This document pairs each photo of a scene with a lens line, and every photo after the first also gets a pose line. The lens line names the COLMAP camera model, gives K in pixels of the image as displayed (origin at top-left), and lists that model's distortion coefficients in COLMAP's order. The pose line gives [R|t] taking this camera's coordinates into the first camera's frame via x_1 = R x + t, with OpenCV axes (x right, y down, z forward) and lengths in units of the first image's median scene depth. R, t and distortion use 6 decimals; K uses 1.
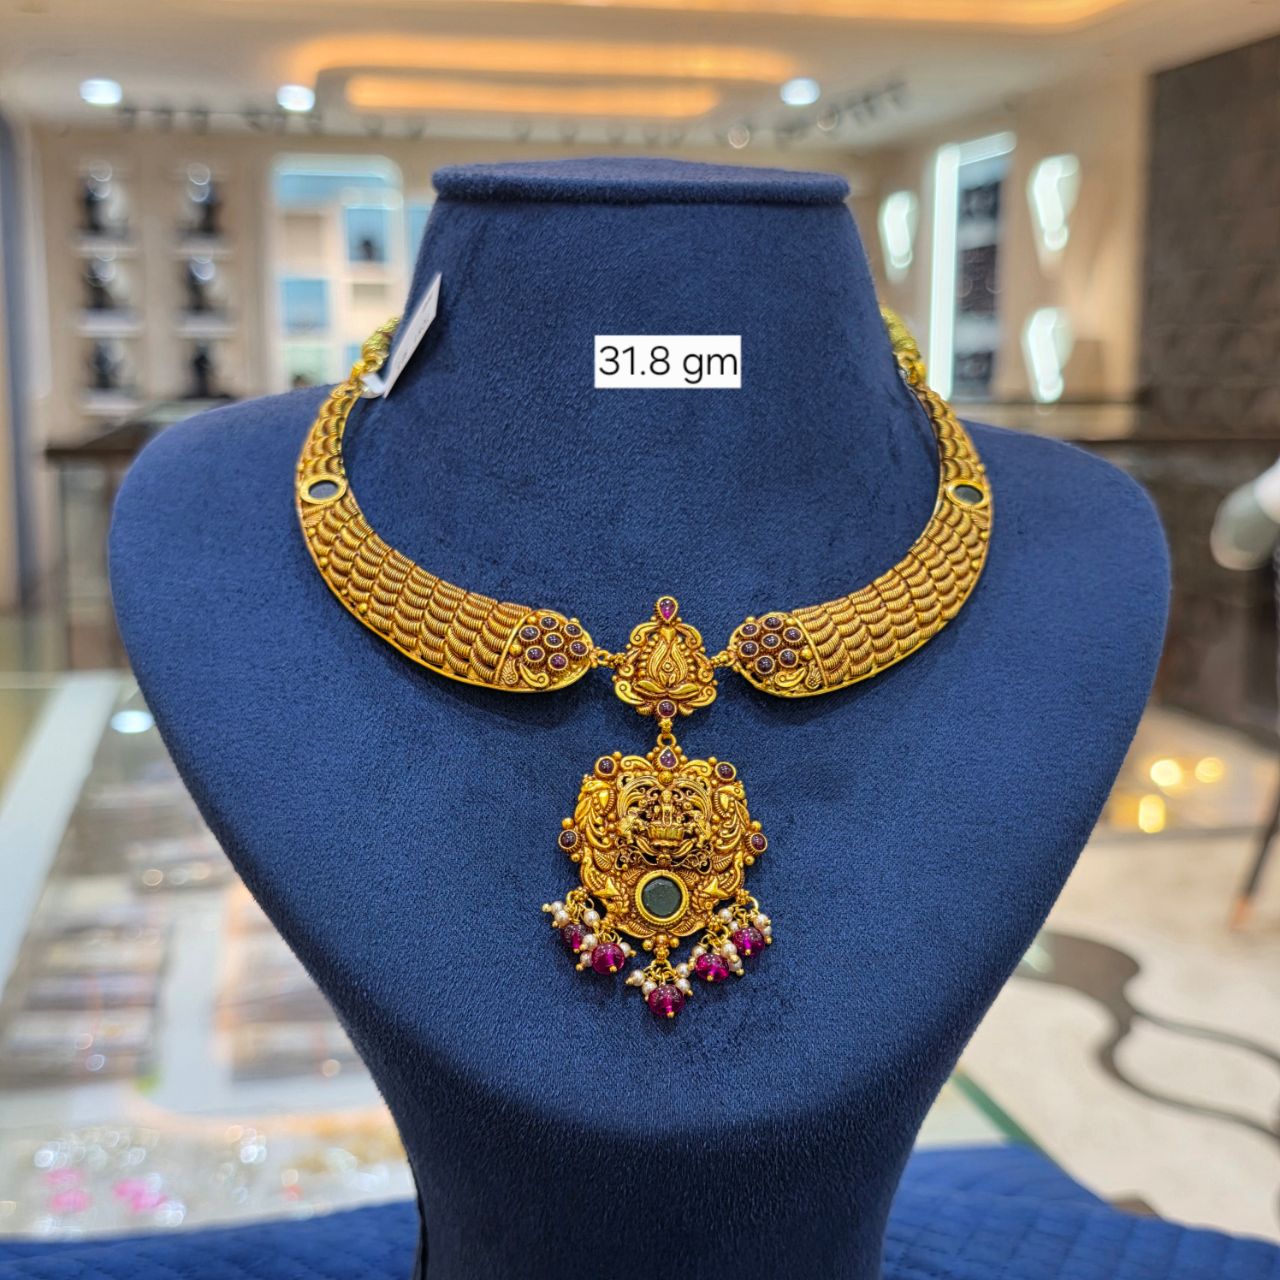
lens RADIAL K [[1861.9, 0, 647.5], [0, 1861.9, 649.2], [0, 0, 1]] dist [0.012340, 0.000000]
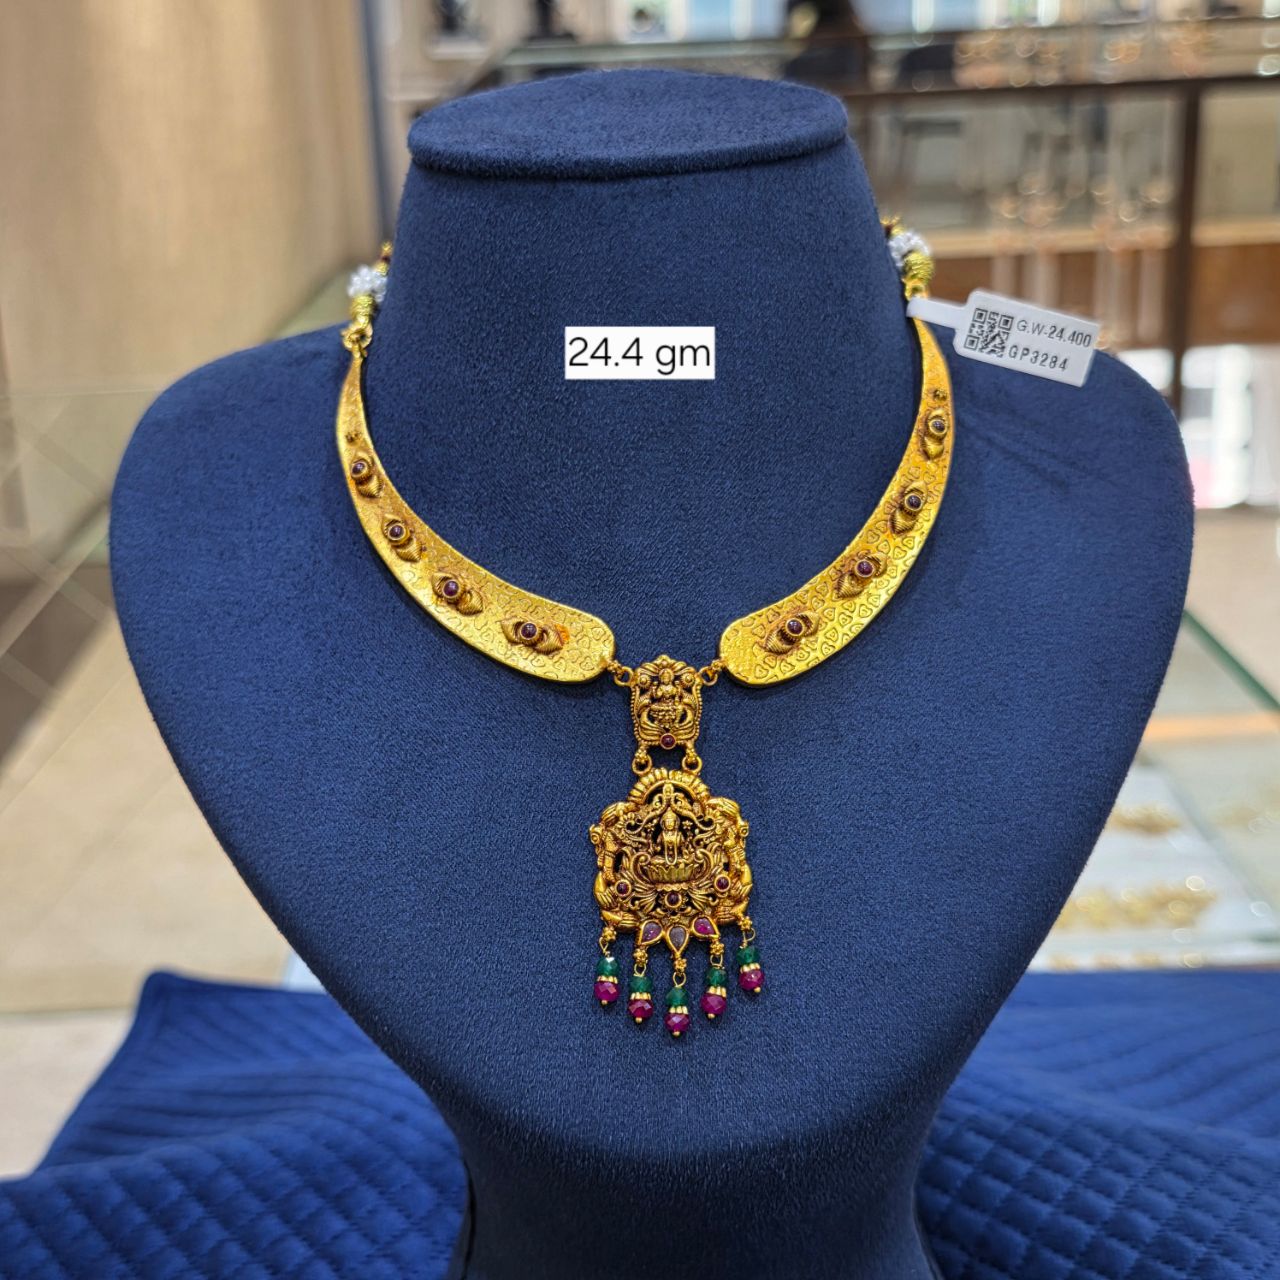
lens RADIAL K [[1861.9, 0, 626.6], [0, 1861.9, 625.5], [0, 0, 1]] dist [0.012340, 0.000000]
pose [[0.997510, -0.045514, -0.053878, 0.040071], [0.053323, 0.986673, 0.153728, -0.162195], [0.046164, -0.156218, 0.986643, 0.029234]]
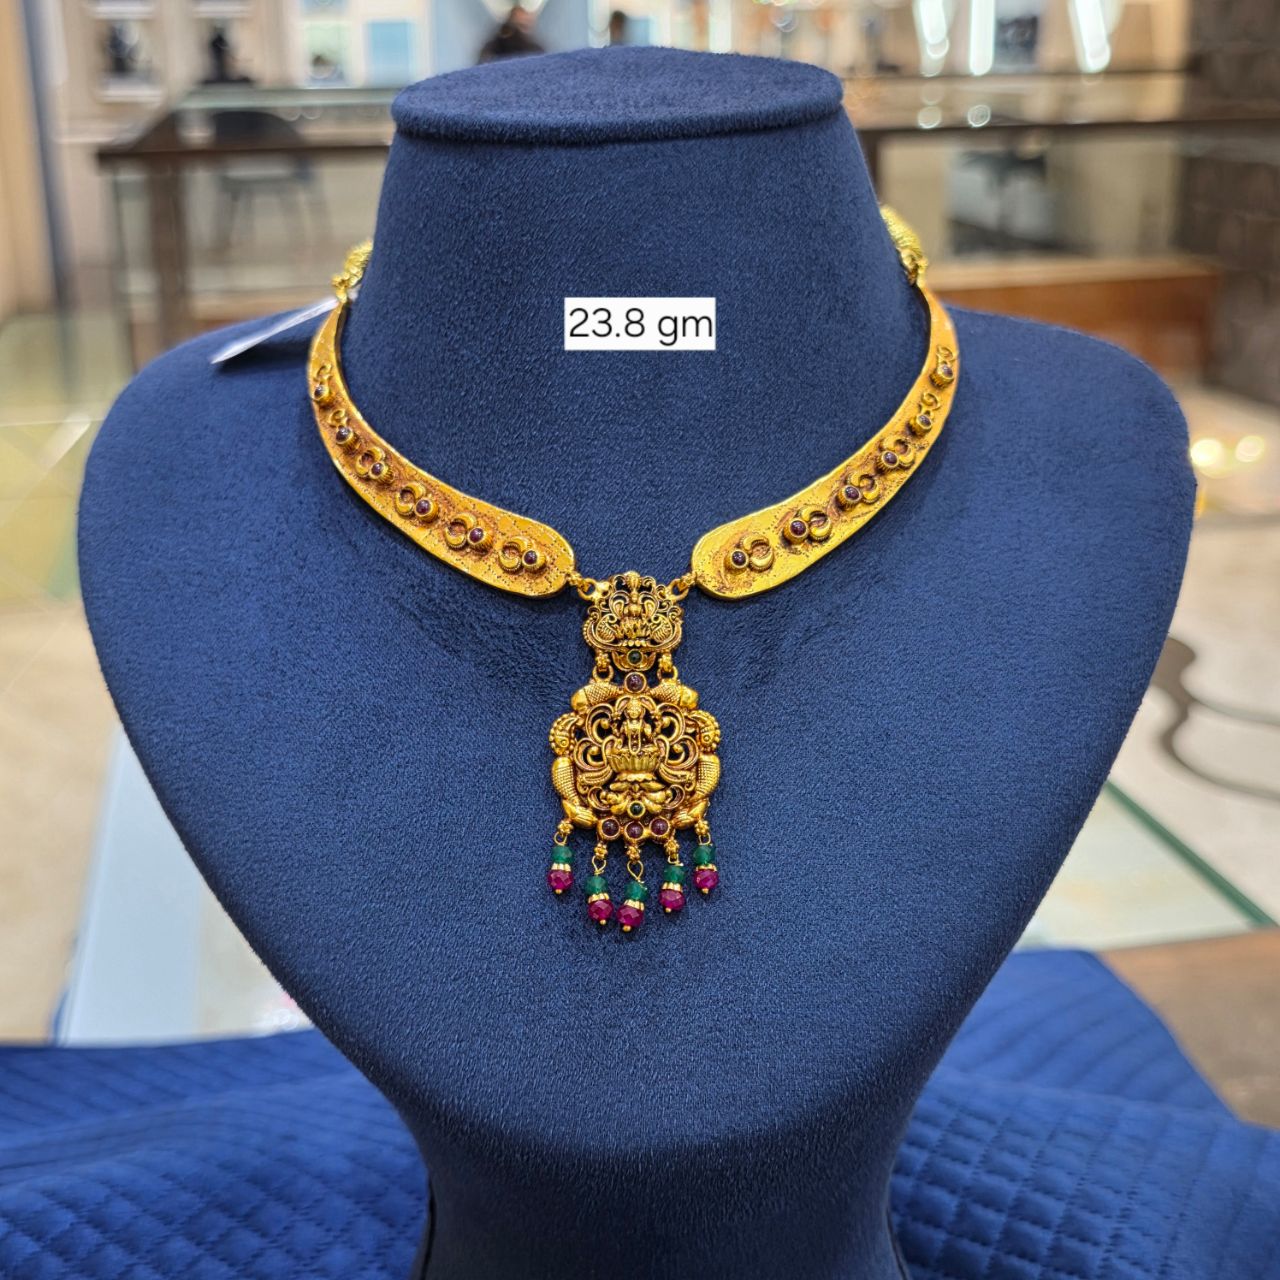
lens RADIAL K [[1861.9, 0, 648.0], [0, 1861.9, 626.5], [0, 0, 1]] dist [0.012340, 0.000000]
pose [[0.996323, -0.021060, -0.083048, 0.093296], [0.032206, 0.990289, 0.135245, -0.128088], [0.079393, -0.137422, 0.987326, 0.060353]]
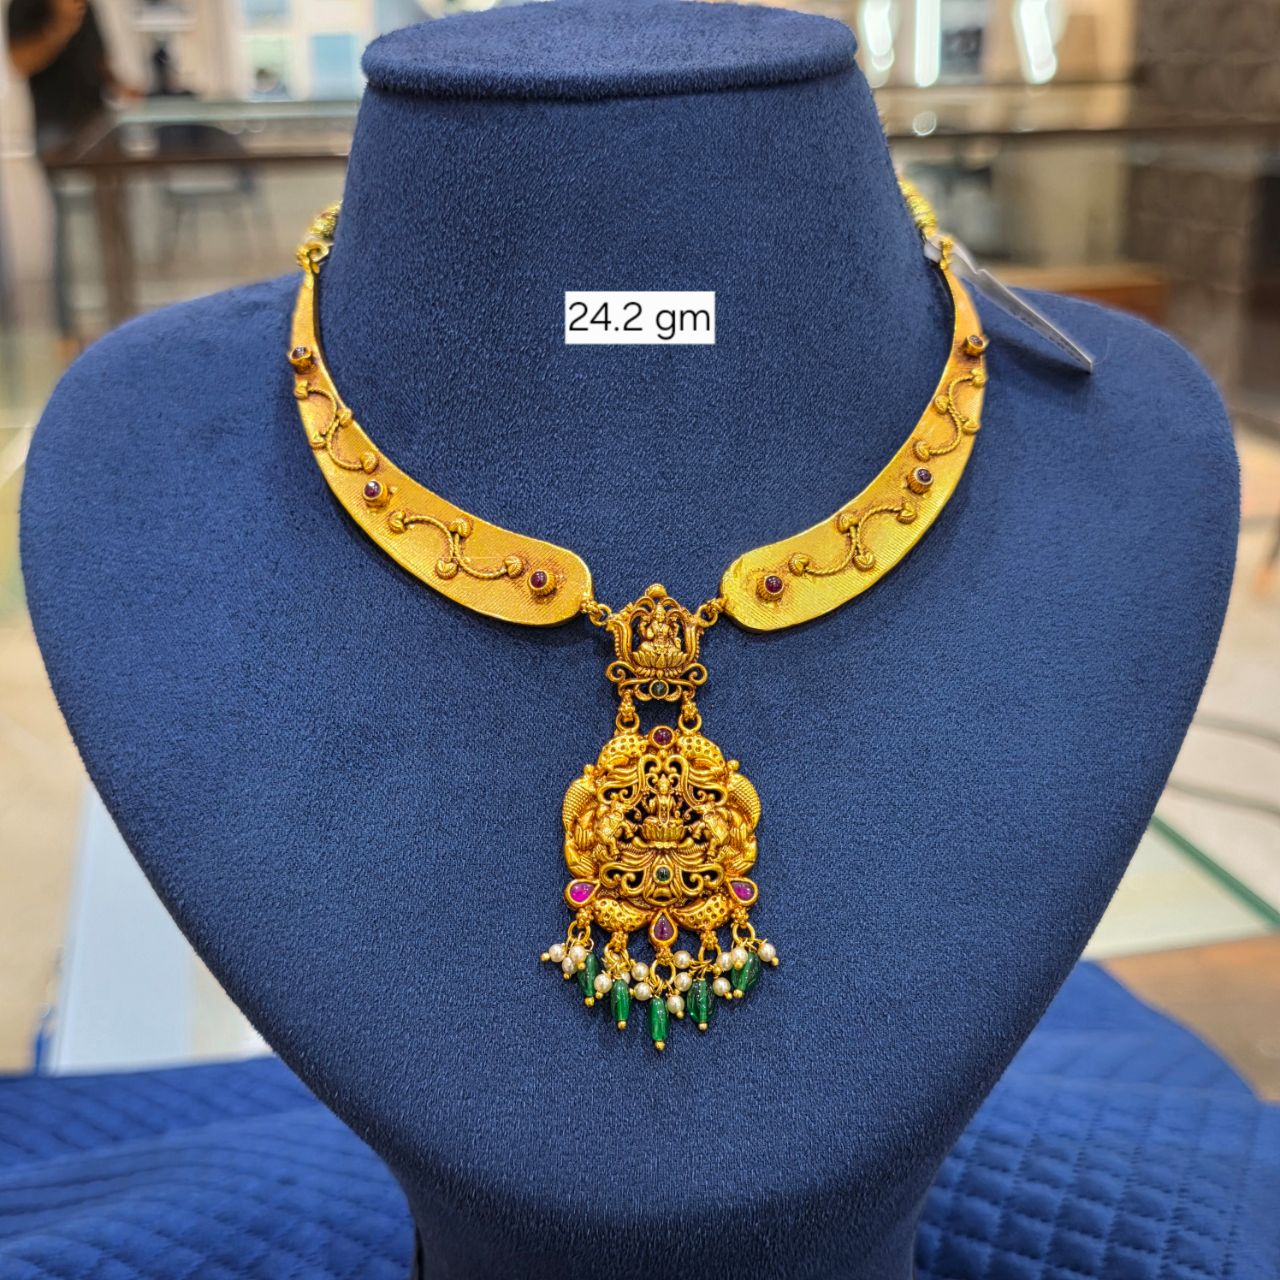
lens RADIAL K [[1861.9, 0, 629.8], [0, 1861.9, 635.9], [0, 0, 1]] dist [0.012340, 0.000000]
pose [[0.998293, -0.031035, -0.049485, 0.043919], [0.038428, 0.986973, 0.156228, -0.133691], [0.043992, -0.157863, 0.986481, 0.144384]]
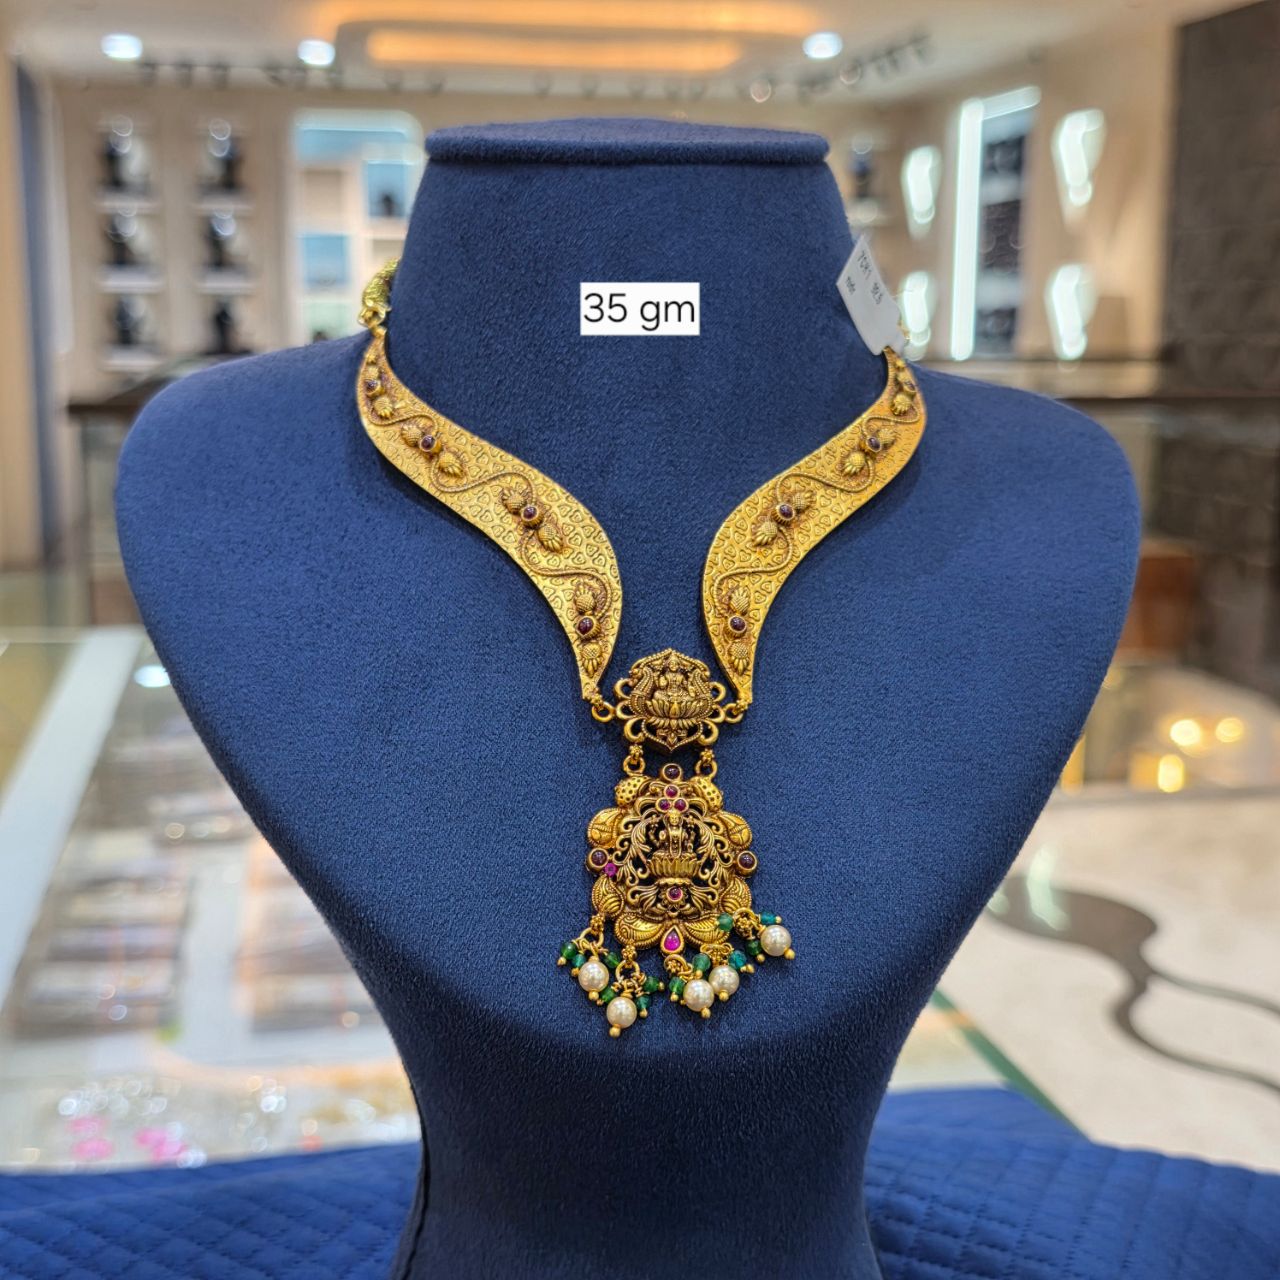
lens RADIAL K [[1861.9, 0, 621.5], [0, 1861.9, 665.7], [0, 0, 1]] dist [0.012340, 0.000000]
pose [[0.999982, -0.005810, -0.001716, -0.006892], [0.005861, 0.999484, 0.031586, 0.005723], [0.001532, -0.031595, 0.999500, -0.040484]]
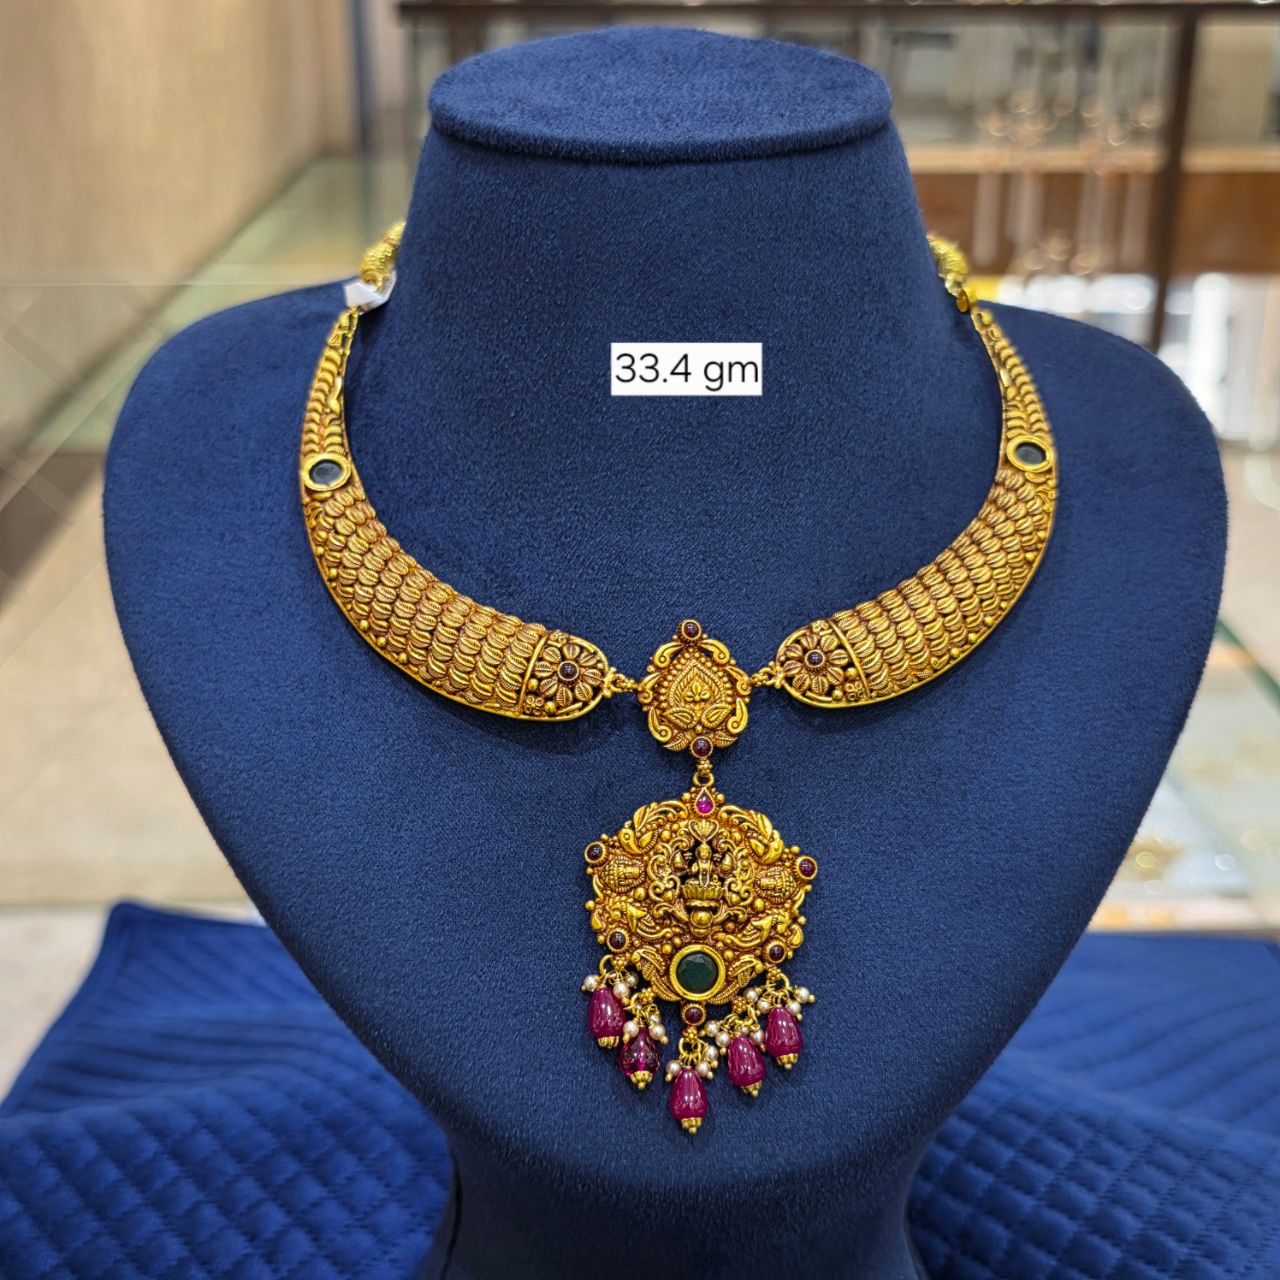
lens RADIAL K [[1861.9, 0, 623.1], [0, 1861.9, 628.8], [0, 0, 1]] dist [0.012340, 0.000000]
pose [[0.999417, -0.005237, -0.033750, 0.008896], [0.012444, 0.976084, 0.217037, -0.217906], [0.031806, -0.217330, 0.975580, 0.072848]]
